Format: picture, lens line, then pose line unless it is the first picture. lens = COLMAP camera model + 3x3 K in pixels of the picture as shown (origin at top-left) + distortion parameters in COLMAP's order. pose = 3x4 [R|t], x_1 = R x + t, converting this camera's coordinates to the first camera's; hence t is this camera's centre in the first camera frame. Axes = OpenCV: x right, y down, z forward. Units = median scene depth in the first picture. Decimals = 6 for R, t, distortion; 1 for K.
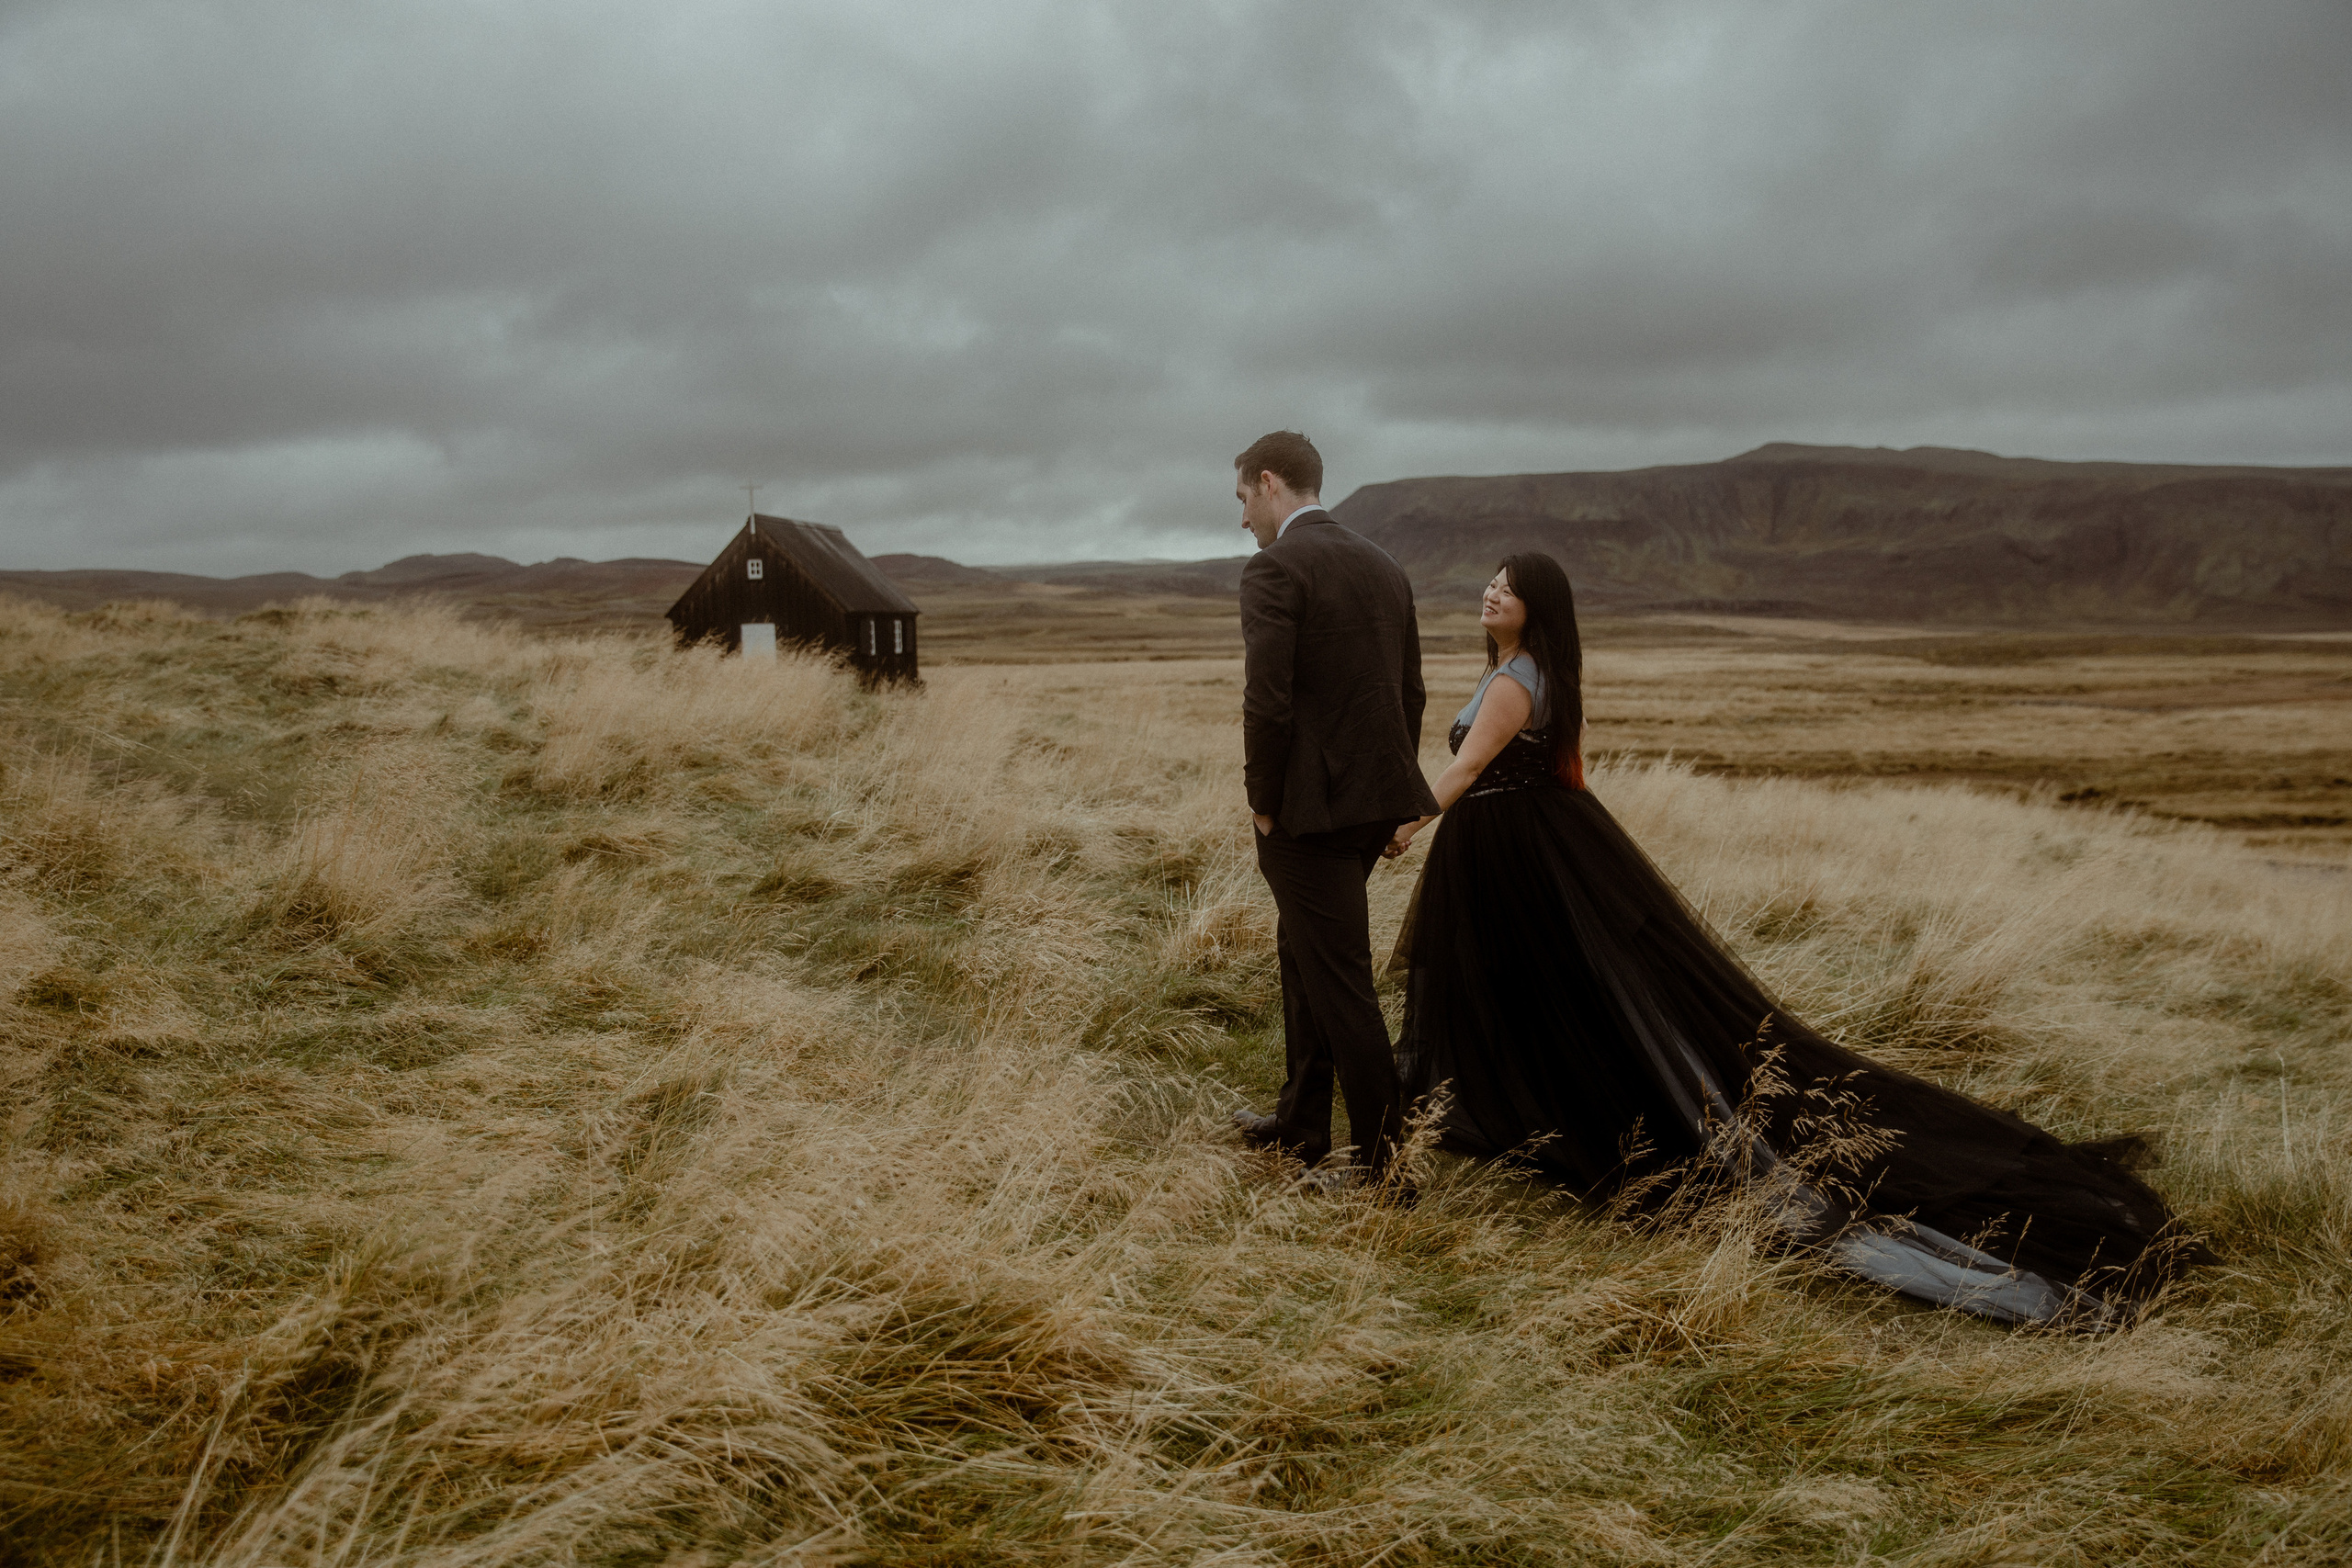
lens RADIAL K [[2070.2, 0, 1176.0], [0, 2070.2, 784.0], [0, 0, 1]] dist [0.003672, 0.001338]
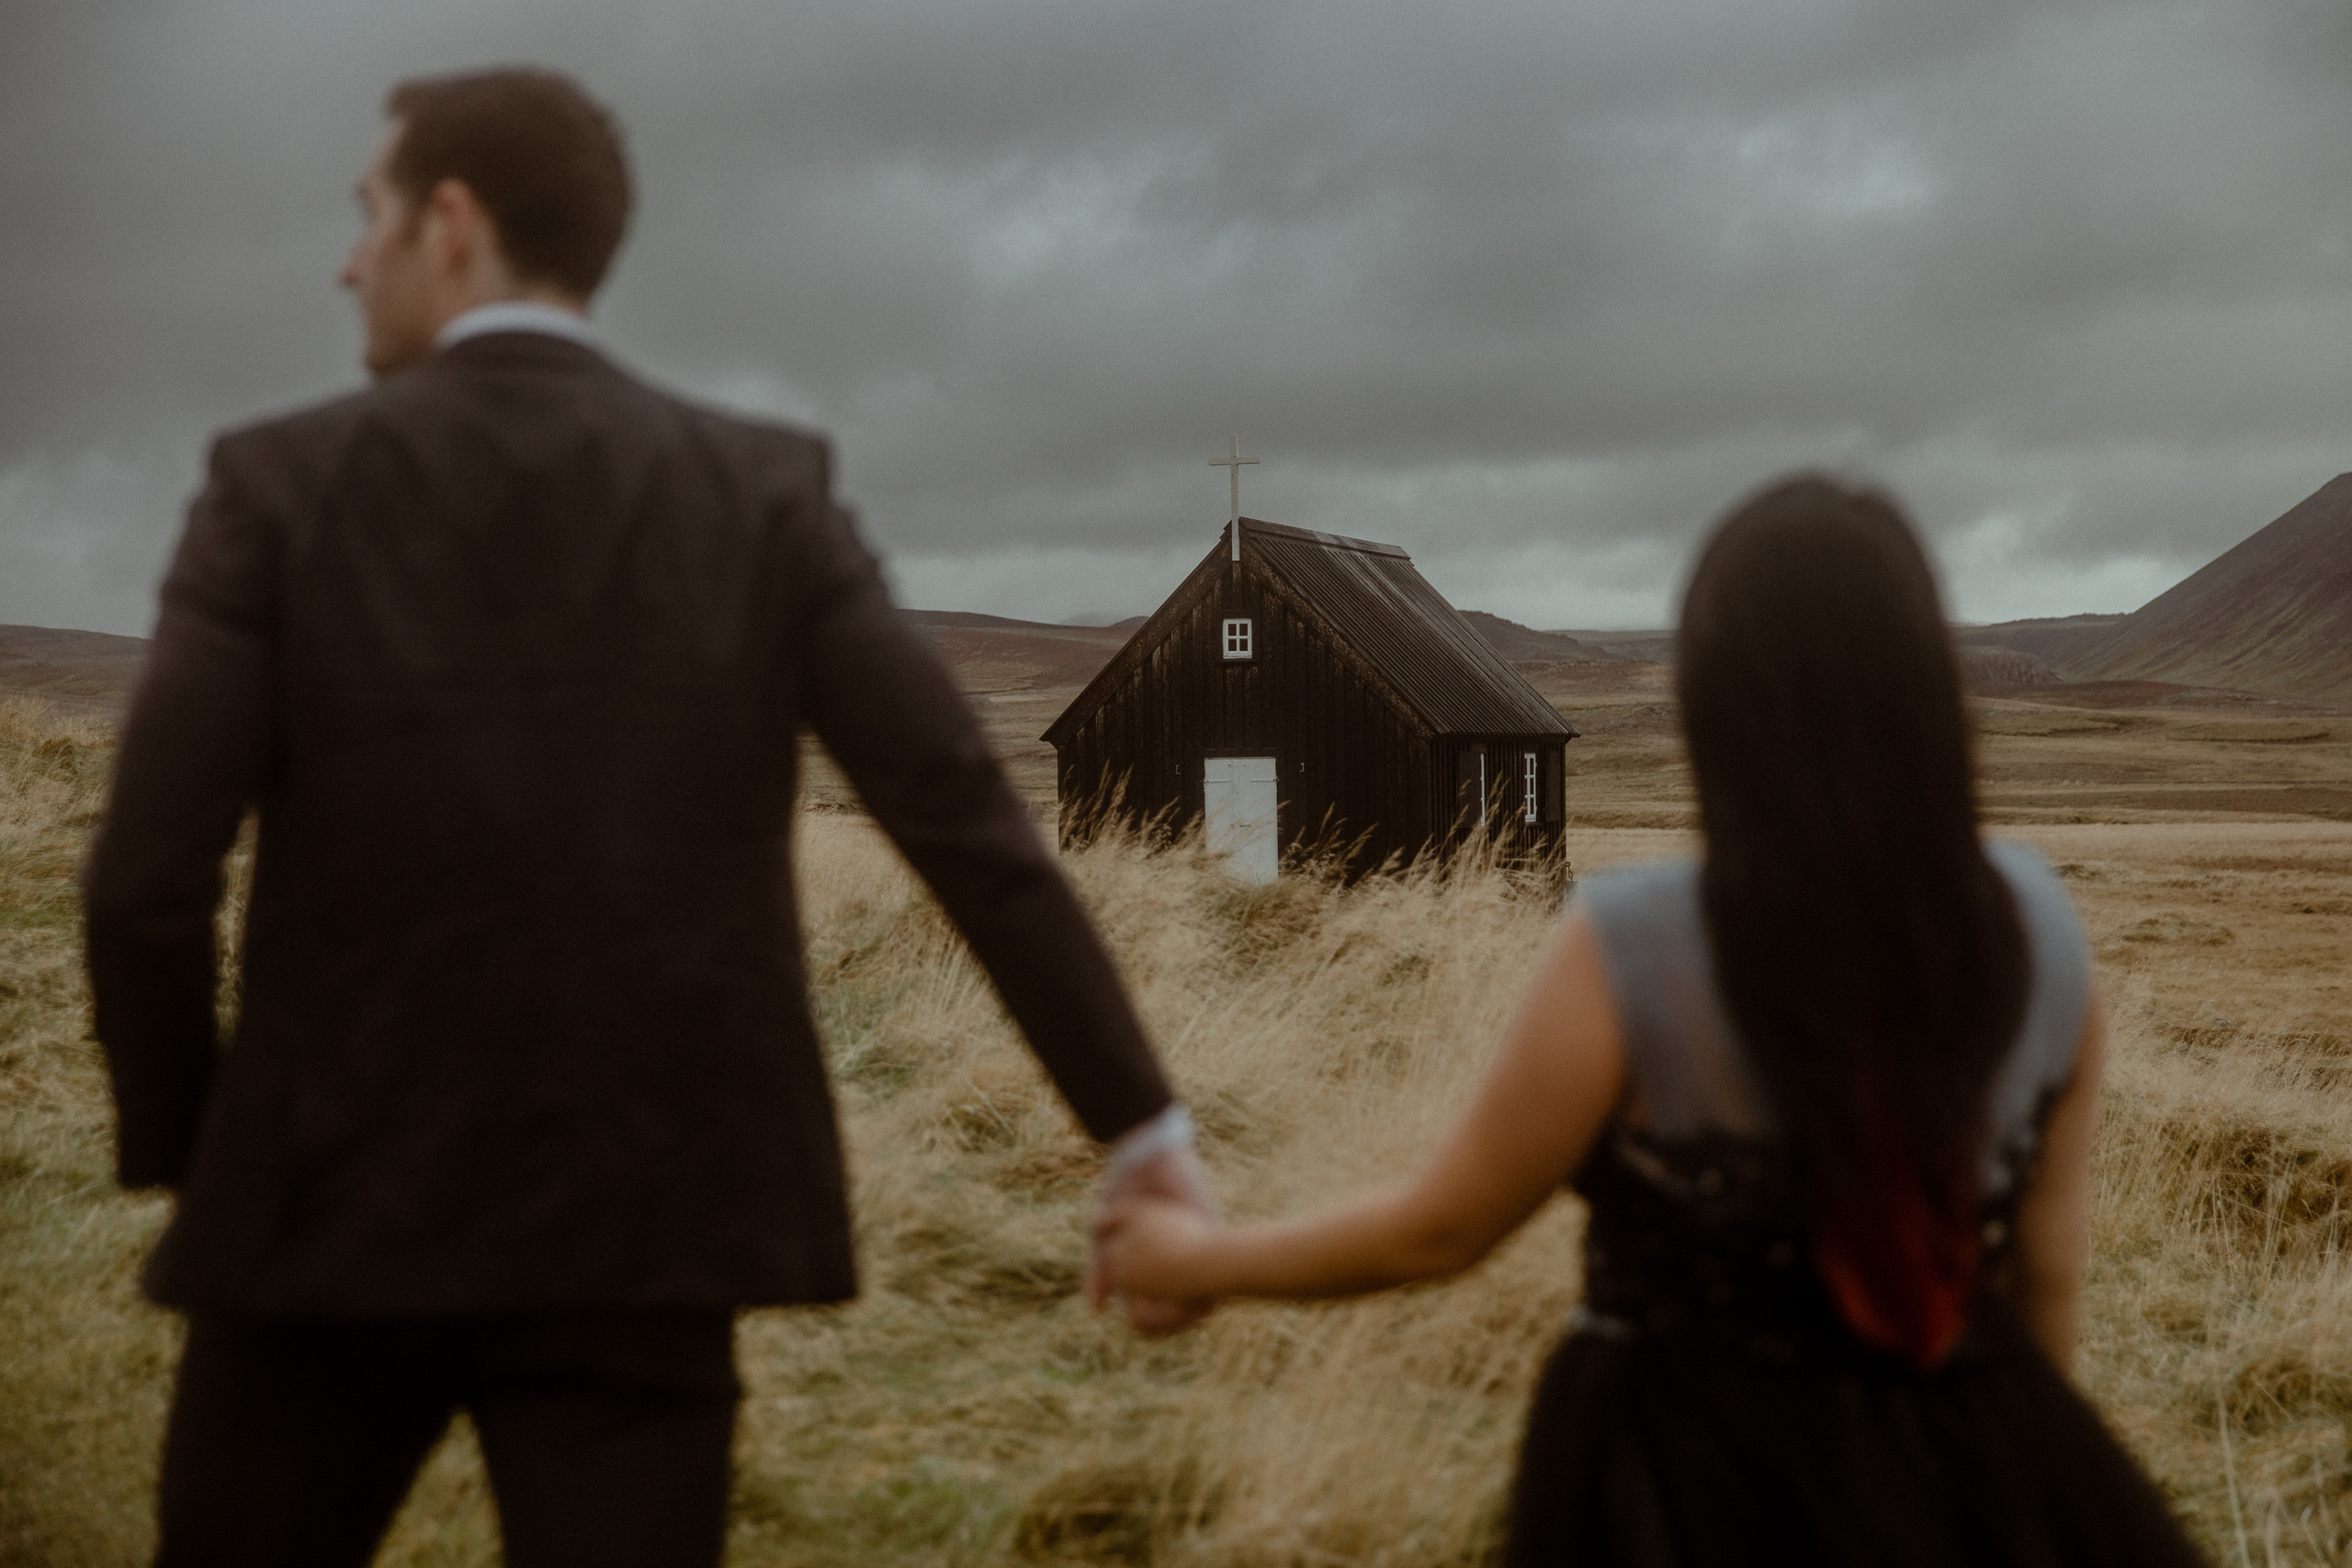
lens RADIAL K [[4062.8, 0, 1176.0], [0, 4062.8, 784.0], [0, 0, 1]] dist [0.000069, -0.064132]
pose [[0.982526, 0.014162, -0.185587, -0.011216], [-0.026594, 0.997552, -0.064670, -0.002907], [0.184216, 0.068476, 0.980498, 0.026172]]
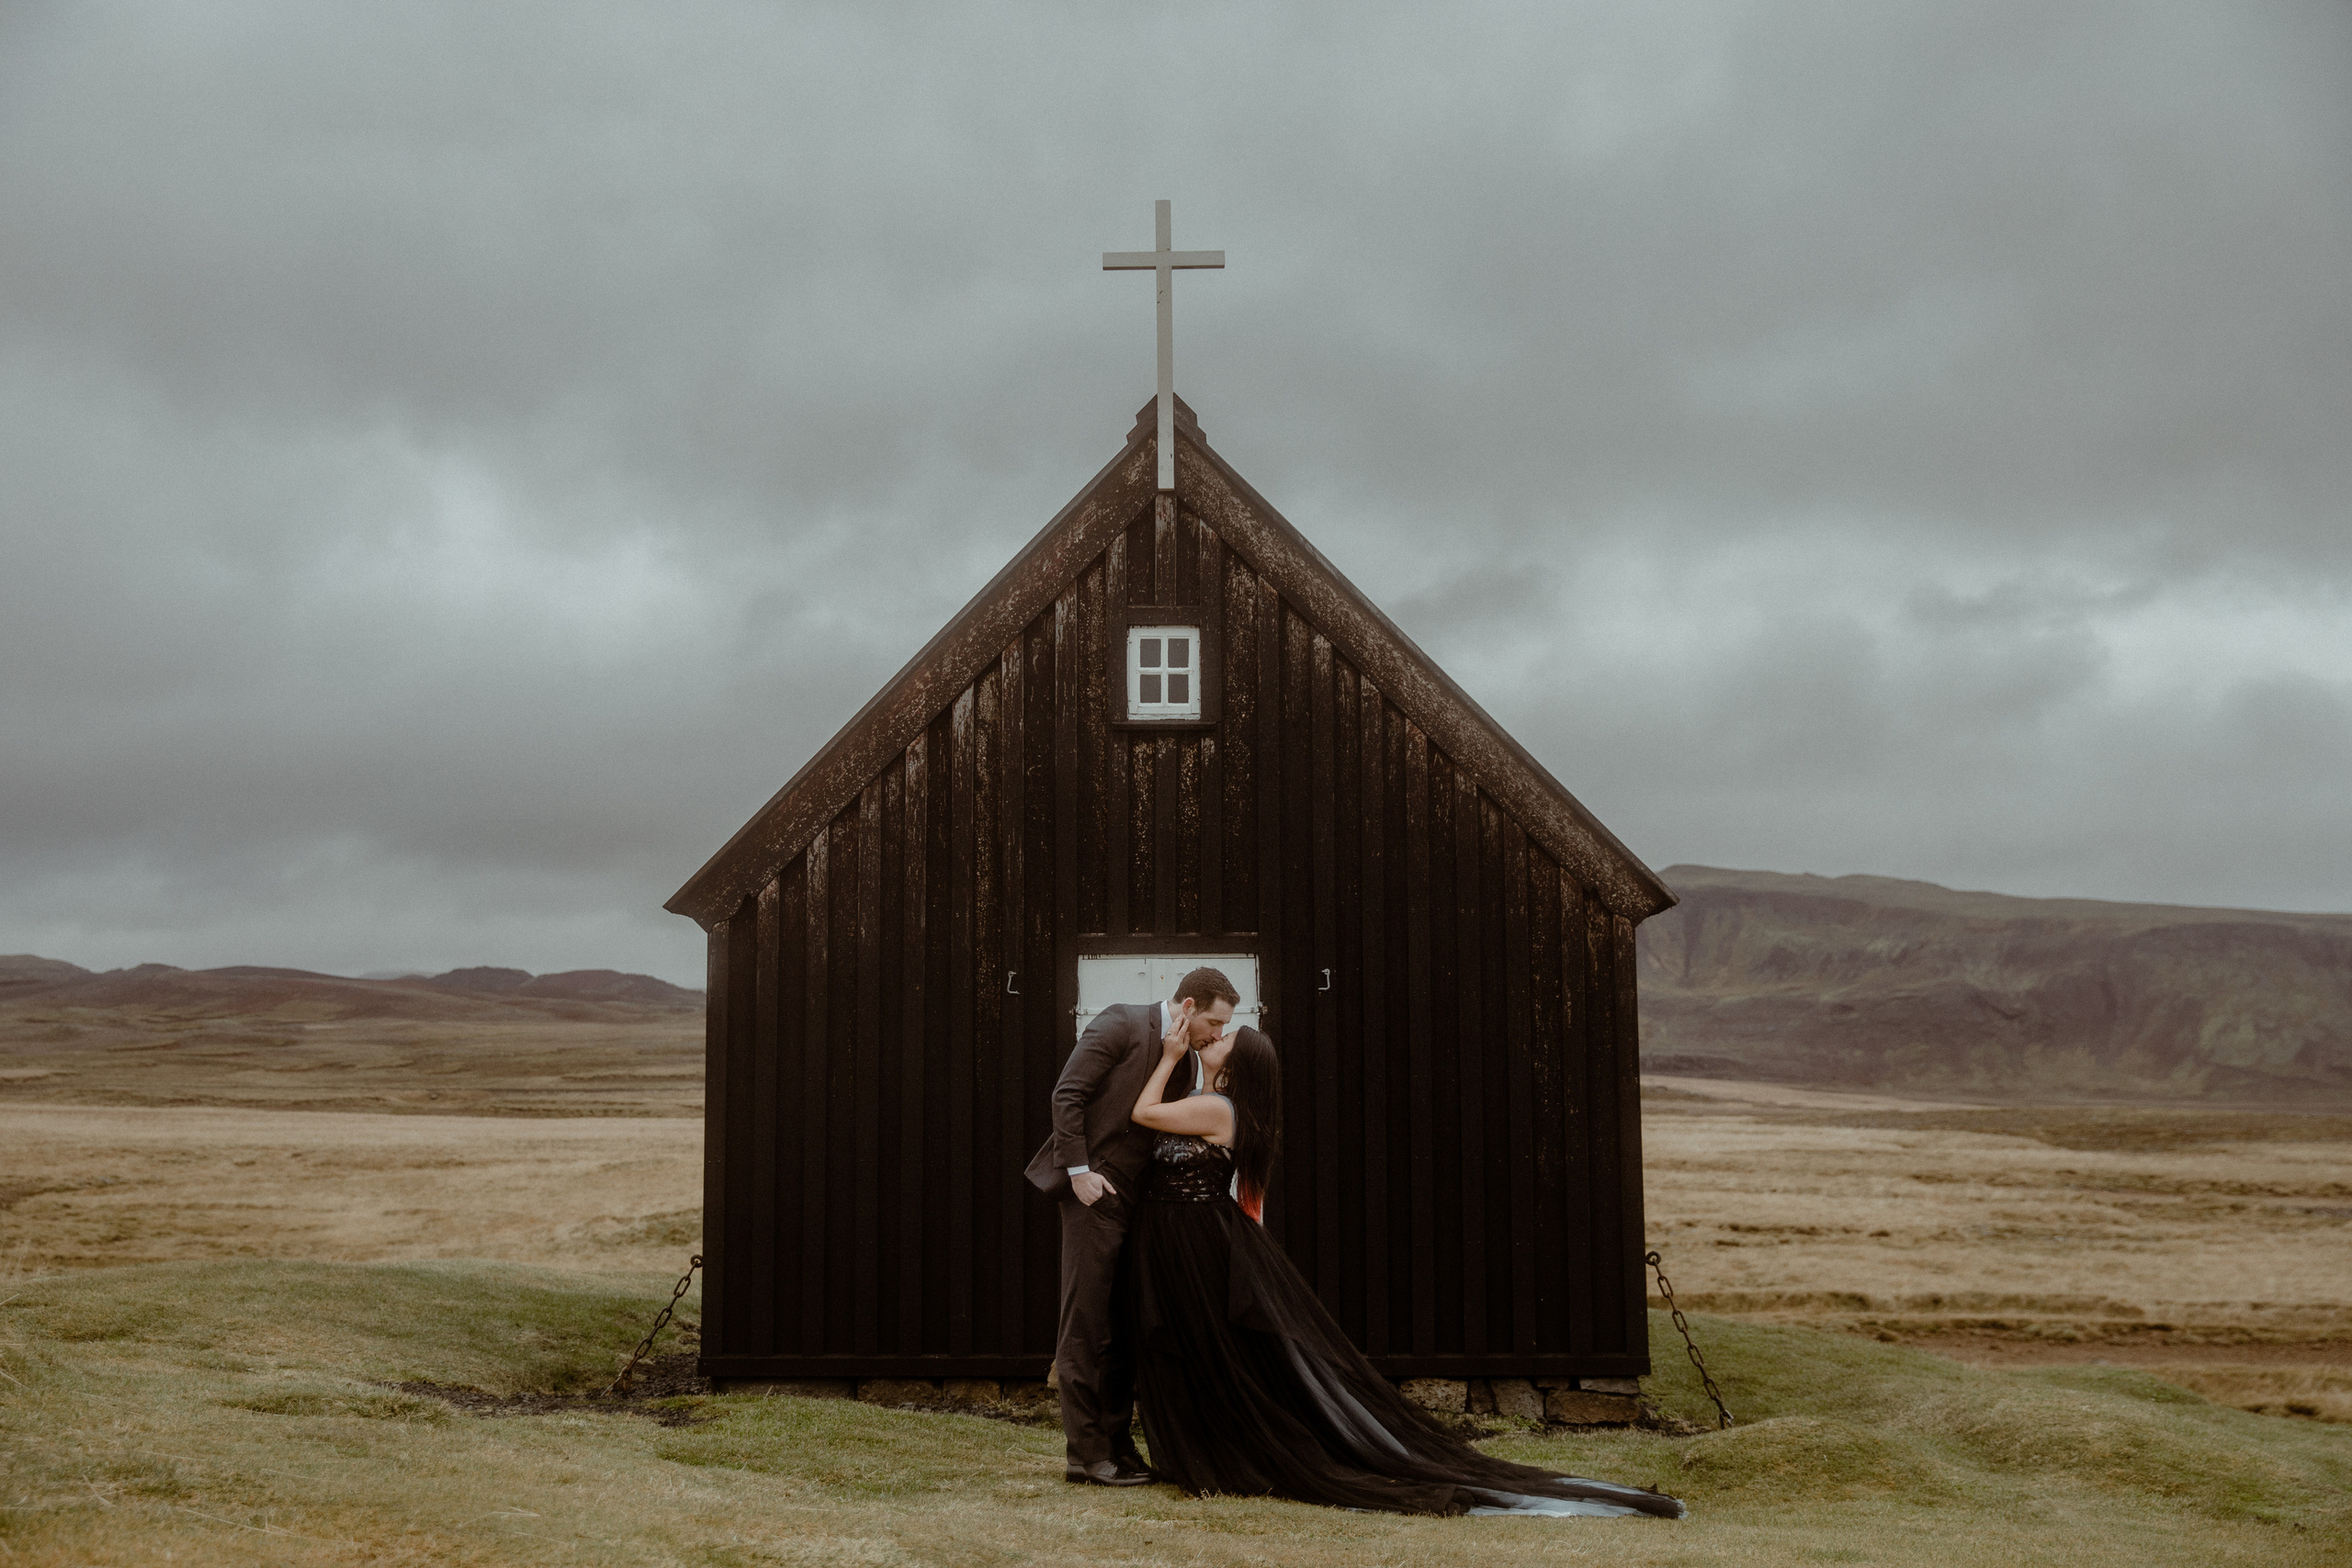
lens RADIAL K [[2529.0, 0, 1154.8], [0, 2529.0, 790.3], [0, 0, 1]] dist [0.041505, -0.020258]
pose [[0.995668, 0.033381, 0.086784, -0.051898], [-0.016596, 0.982149, -0.187369, -0.011182], [-0.091489, 0.185117, 0.978448, 0.177967]]
